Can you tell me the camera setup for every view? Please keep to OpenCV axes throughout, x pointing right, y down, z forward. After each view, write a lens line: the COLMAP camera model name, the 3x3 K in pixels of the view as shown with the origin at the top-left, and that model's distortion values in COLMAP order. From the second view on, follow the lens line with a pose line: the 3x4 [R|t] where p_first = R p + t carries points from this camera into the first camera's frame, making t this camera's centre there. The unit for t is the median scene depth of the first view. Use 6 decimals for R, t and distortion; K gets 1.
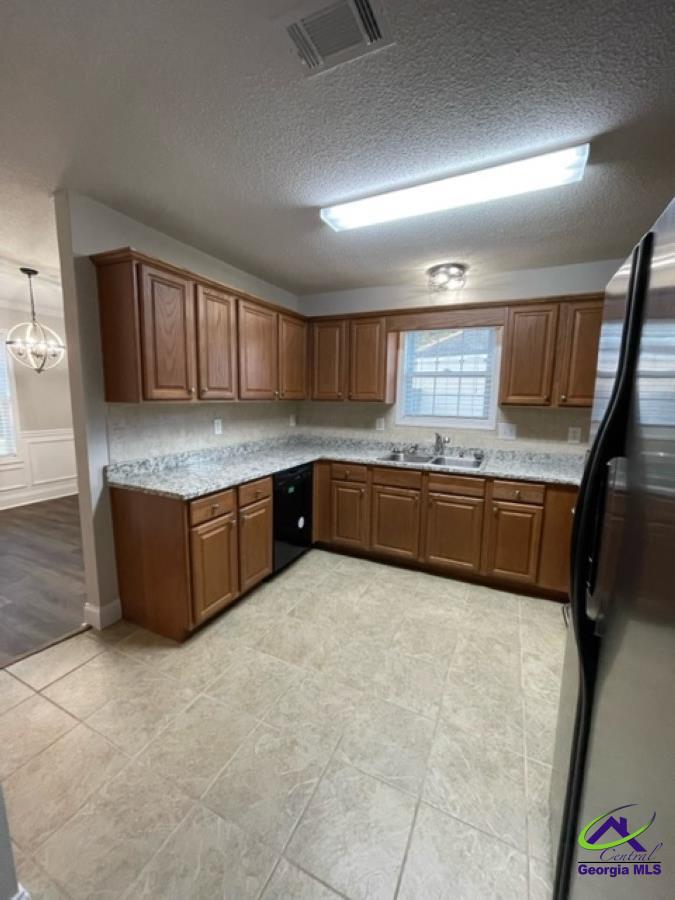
lens RADIAL K [[362.3, 0, 343.8], [0, 362.3, 448.5], [0, 0, 1]] dist [-0.002704, 0.000882]
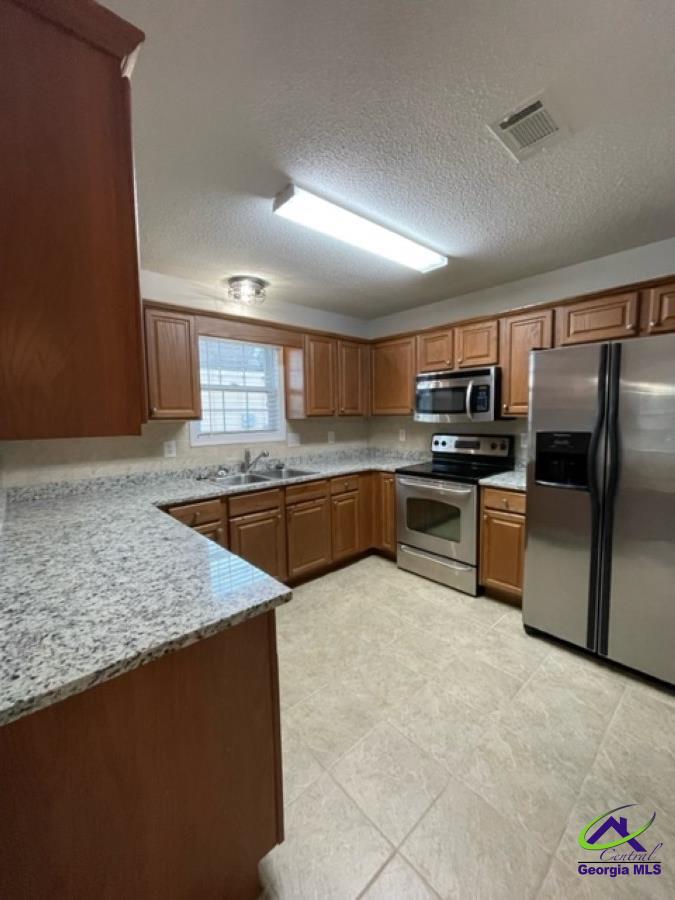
lens RADIAL K [[362.3, 0, 338.4], [0, 362.3, 447.8], [0, 0, 1]] dist [-0.002704, 0.000882]
pose [[0.382030, -0.111683, 0.917377, -0.528499], [0.155980, 0.986222, 0.055108, -0.061992], [-0.910891, 0.122040, 0.394187, 0.406836]]
